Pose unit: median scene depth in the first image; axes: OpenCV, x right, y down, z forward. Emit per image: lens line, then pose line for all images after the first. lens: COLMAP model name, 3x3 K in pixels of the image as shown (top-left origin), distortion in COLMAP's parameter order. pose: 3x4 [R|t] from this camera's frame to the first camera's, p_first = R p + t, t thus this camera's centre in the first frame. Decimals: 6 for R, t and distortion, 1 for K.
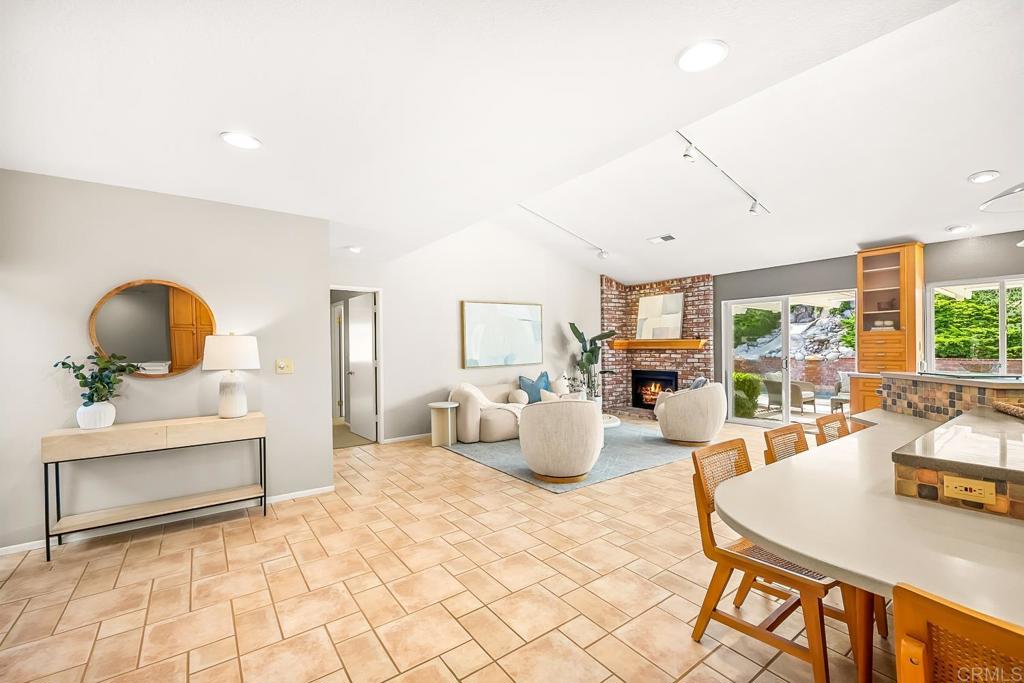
lens RADIAL K [[428.0, 0, 512.8], [0, 428.0, 347.3], [0, 0, 1]] dist [0.017535, -0.000643]
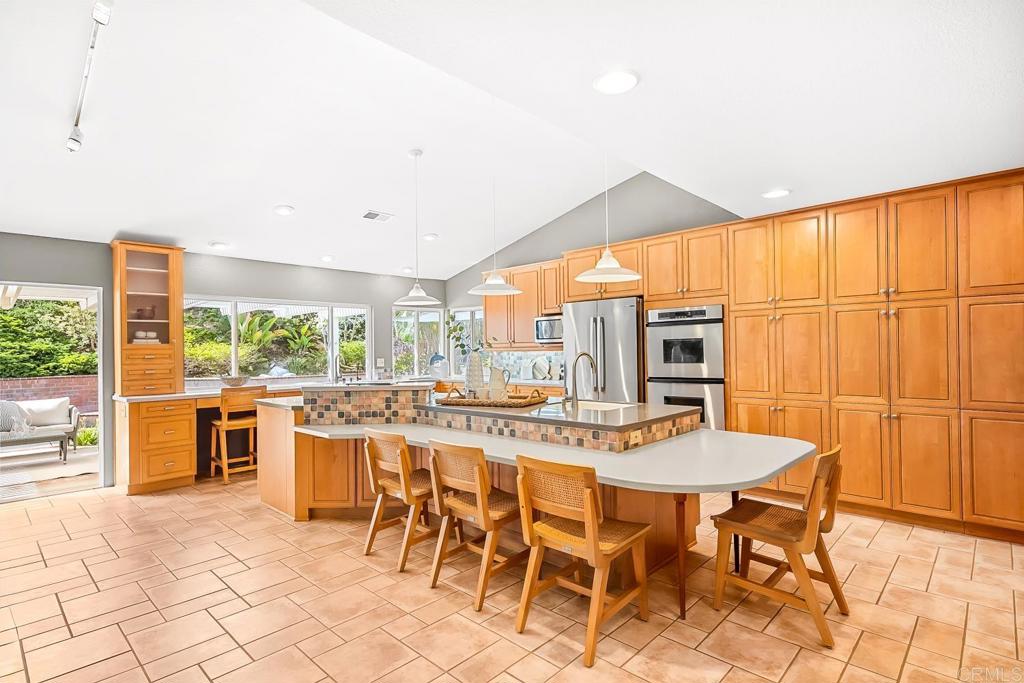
lens RADIAL K [[508.6, 0, 509.5], [0, 508.6, 347.6], [0, 0, 1]] dist [0.013007, 0.000558]
pose [[-0.174998, 0.016542, 0.984430, -0.171788], [0.017600, 0.999752, -0.013671, -0.003512], [-0.984411, 0.014934, -0.175246, 0.350914]]
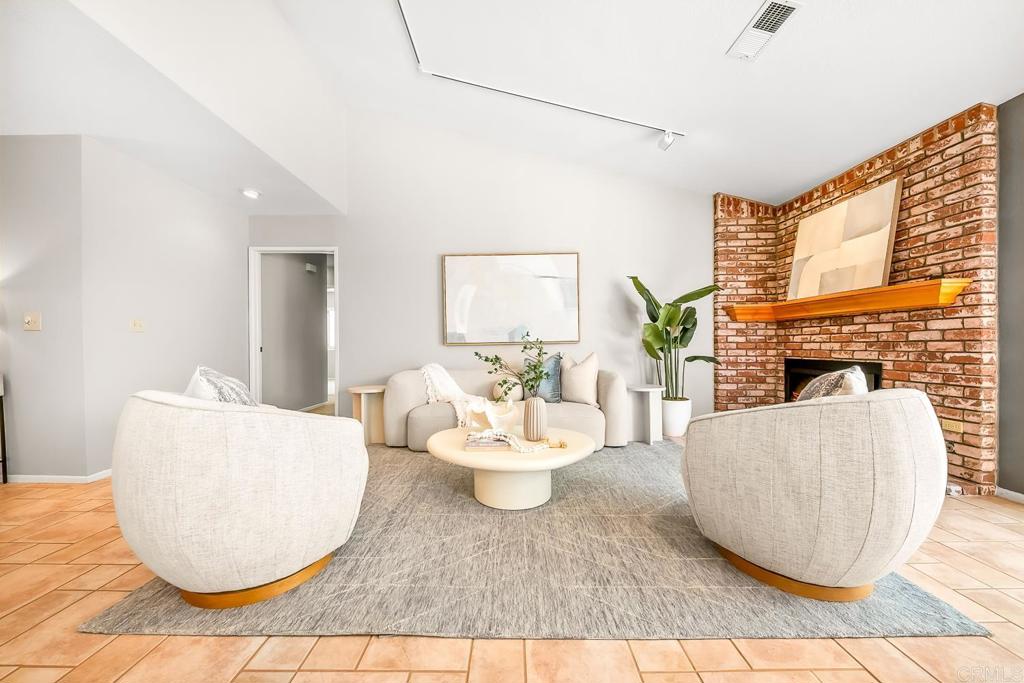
lens RADIAL K [[353.5, 0, 511.2], [0, 353.5, 347.0], [0, 0, 1]] dist [0.009683, -0.005405]
pose [[0.804458, 0.011341, -0.593902, 0.307502], [-0.005755, 0.999920, 0.011299, 0.040318], [0.593982, -0.005672, 0.804458, 0.499444]]
